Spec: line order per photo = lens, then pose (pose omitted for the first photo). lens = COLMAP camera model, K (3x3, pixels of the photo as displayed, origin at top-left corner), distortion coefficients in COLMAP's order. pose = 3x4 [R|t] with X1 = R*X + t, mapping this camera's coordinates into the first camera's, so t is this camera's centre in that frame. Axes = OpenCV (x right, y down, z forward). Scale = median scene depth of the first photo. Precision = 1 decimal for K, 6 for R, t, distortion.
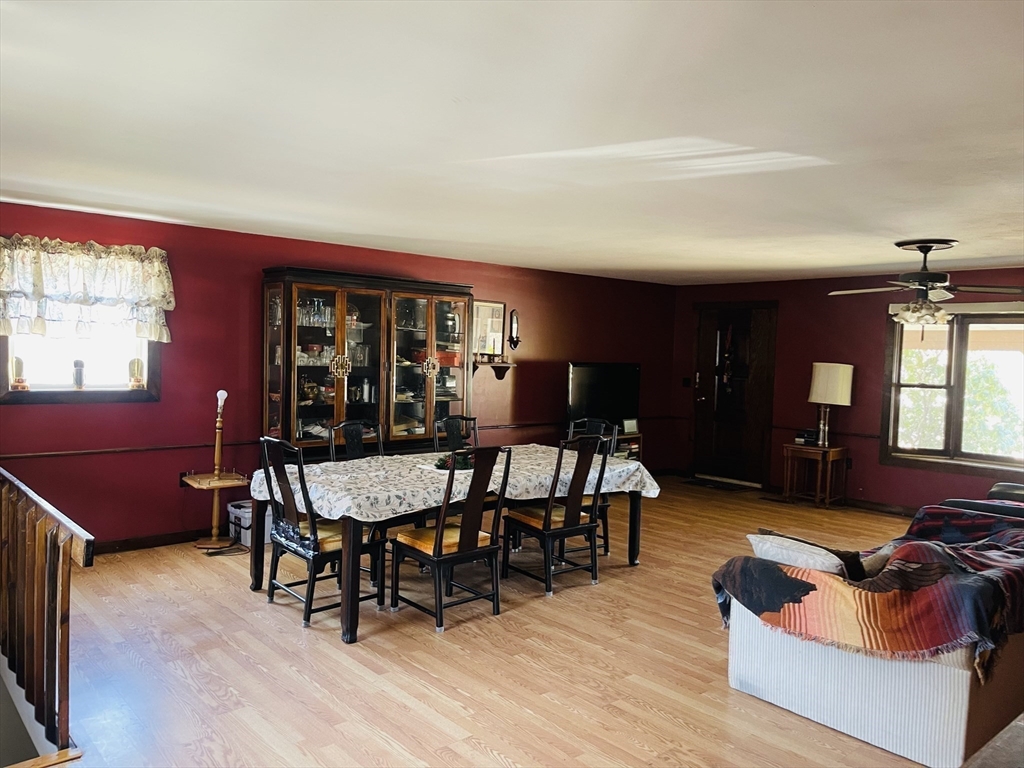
lens RADIAL K [[798.2, 0, 512.0], [0, 798.2, 384.0], [0, 0, 1]] dist [0.006774, -0.002444]
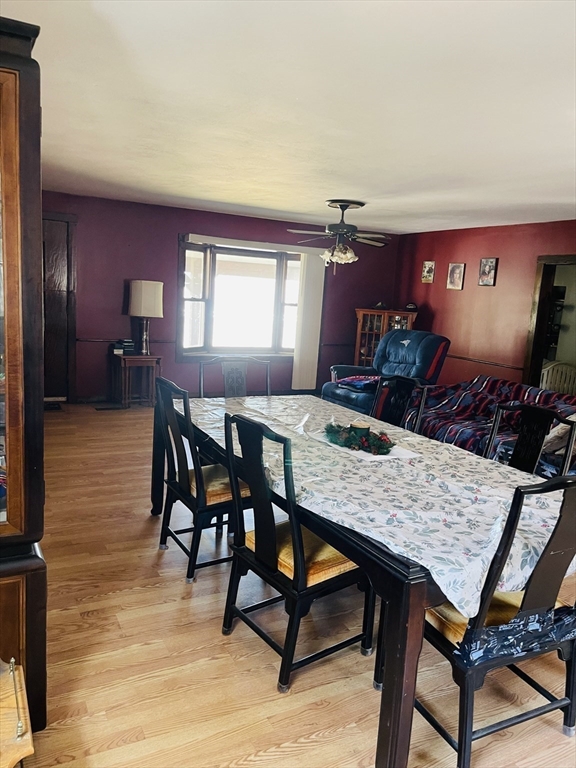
lens RADIAL K [[598.6, 0, 288.0], [0, 598.6, 384.0], [0, 0, 1]] dist [0.006774, -0.002444]
pose [[0.237566, -0.163038, 0.957591, -0.407981], [-0.014034, 0.985135, 0.171209, -0.031433], [-0.971270, -0.054112, 0.231746, 0.614769]]
